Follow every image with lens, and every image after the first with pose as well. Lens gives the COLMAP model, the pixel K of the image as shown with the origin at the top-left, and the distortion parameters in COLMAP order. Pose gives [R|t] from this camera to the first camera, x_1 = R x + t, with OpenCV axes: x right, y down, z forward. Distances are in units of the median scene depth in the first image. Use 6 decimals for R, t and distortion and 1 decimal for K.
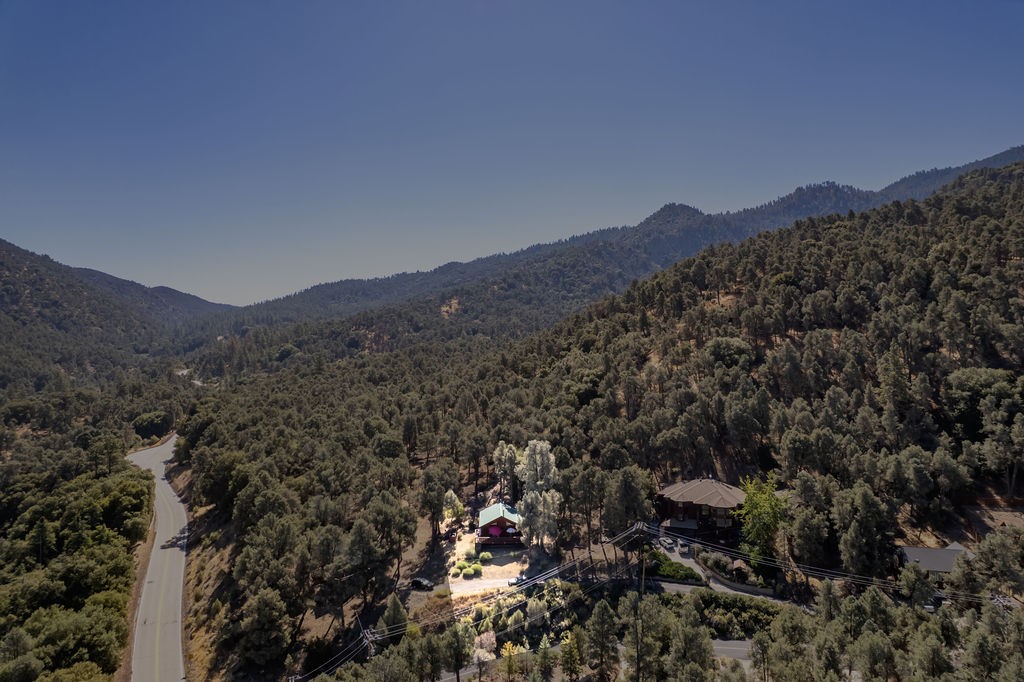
lens RADIAL K [[655.9, 0, 518.8], [0, 655.9, 350.3], [0, 0, 1]] dist [-0.064617, 0.052914]
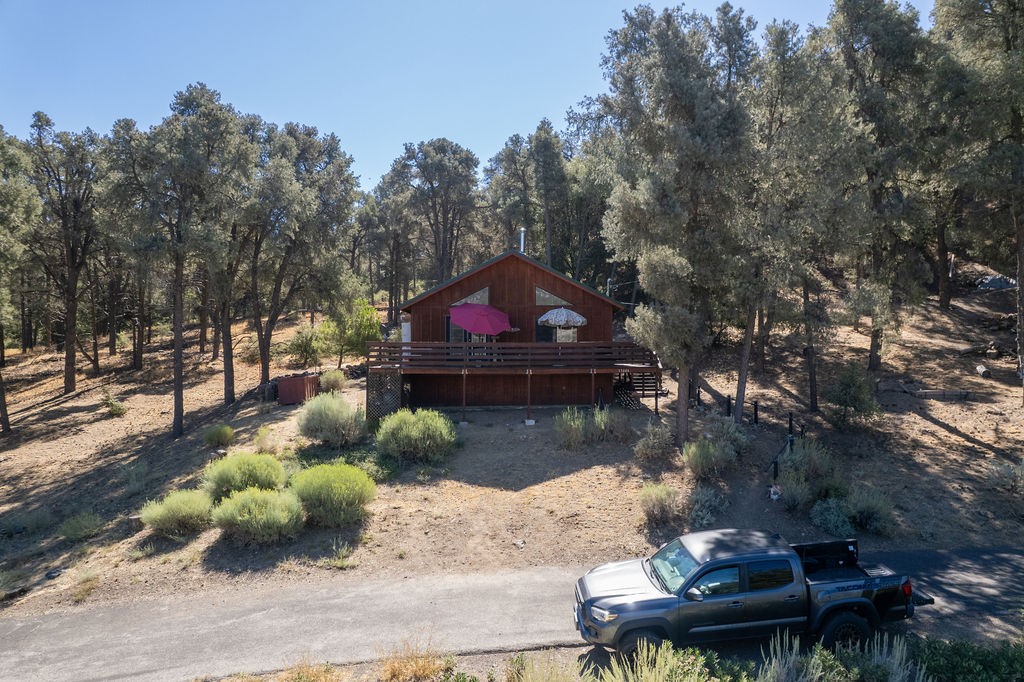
lens RADIAL K [[655.9, 0, 513.5], [0, 655.9, 342.4], [0, 0, 1]] dist [-0.064617, 0.052914]
pose [[0.999572, 0.002808, -0.029108, -0.016563], [-0.003142, 0.999930, -0.011442, 0.228790], [0.029074, 0.011528, 0.999511, 0.647699]]
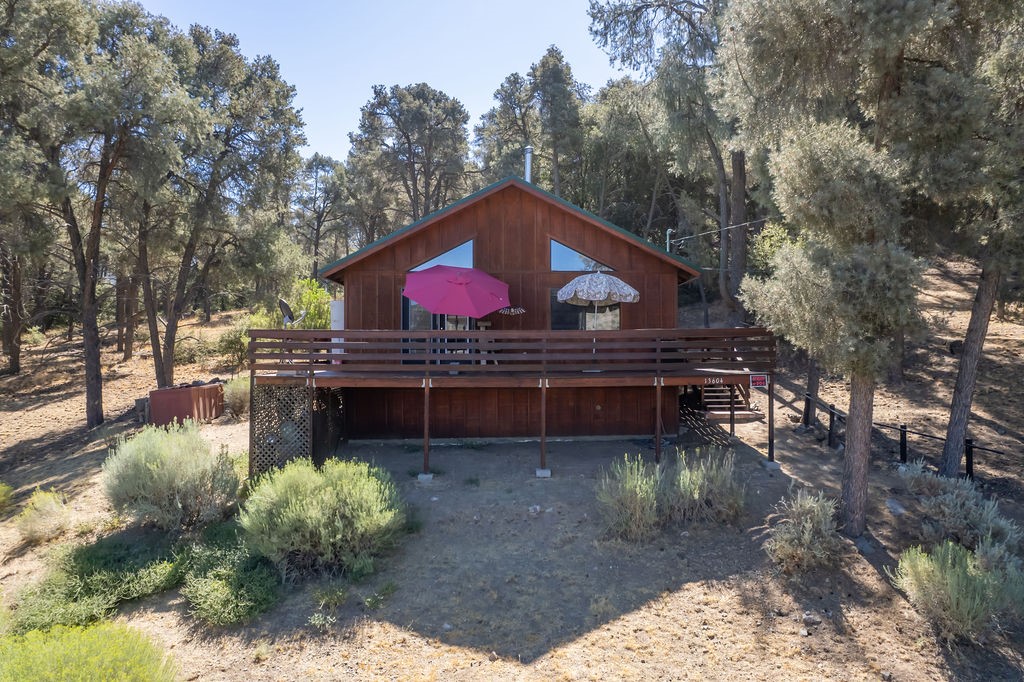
lens RADIAL K [[655.9, 0, 513.3], [0, 655.9, 342.2], [0, 0, 1]] dist [-0.064617, 0.052914]
pose [[0.999712, 0.001410, -0.023973, -0.019141], [-0.001679, 0.999936, -0.011214, 0.229516], [0.023956, 0.011251, 0.999650, 0.712361]]
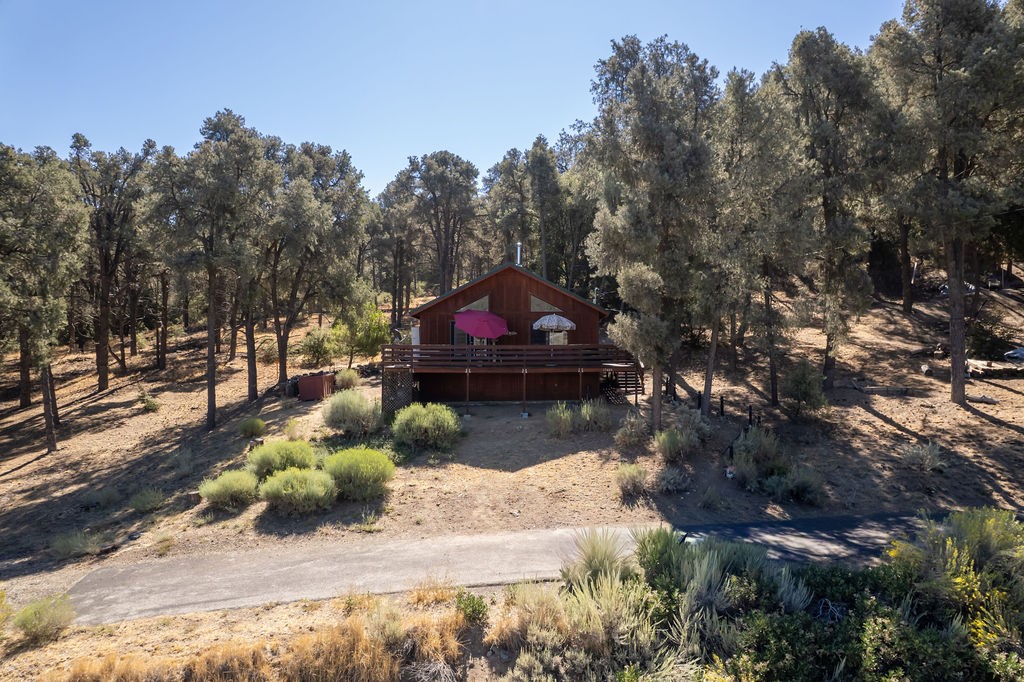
lens RADIAL K [[655.9, 0, 513.8], [0, 655.9, 341.7], [0, 0, 1]] dist [-0.064617, 0.052914]
pose [[0.999652, 0.002232, -0.026275, -0.015695], [-0.002522, 0.999936, -0.011019, 0.228124], [0.026249, 0.011081, 0.999594, 0.627381]]
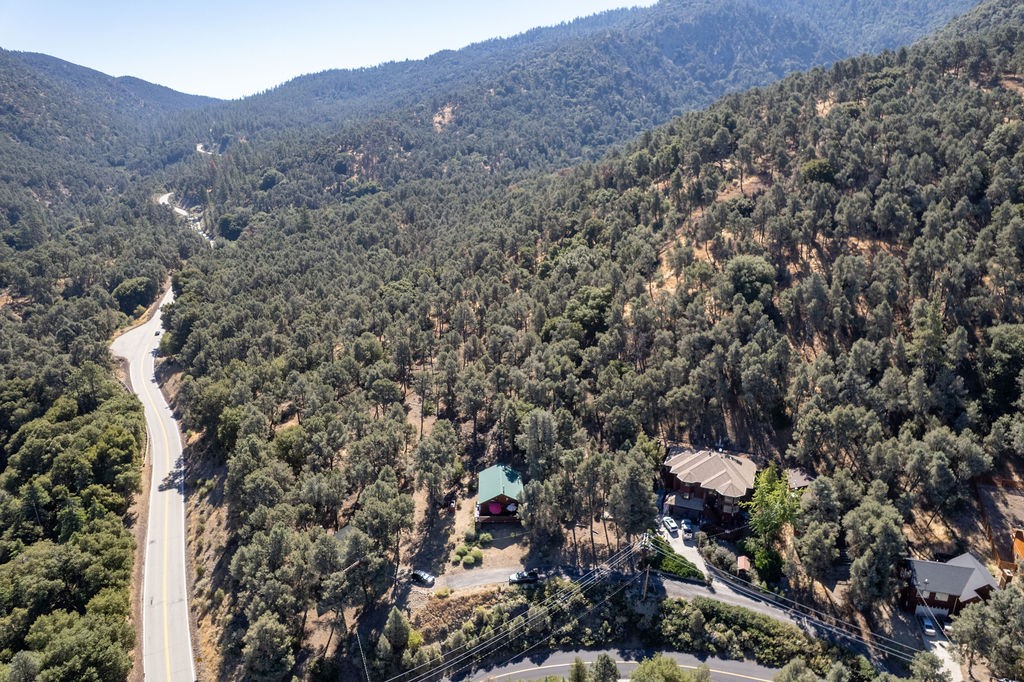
lens RADIAL K [[655.9, 0, 519.2], [0, 655.9, 353.6], [0, 0, 1]] dist [-0.064617, 0.052914]
pose [[0.999994, 0.000172, 0.003431, -0.003122], [-0.001243, 0.949185, 0.314717, -0.200765], [-0.003202, -0.314719, 0.949179, 0.117165]]
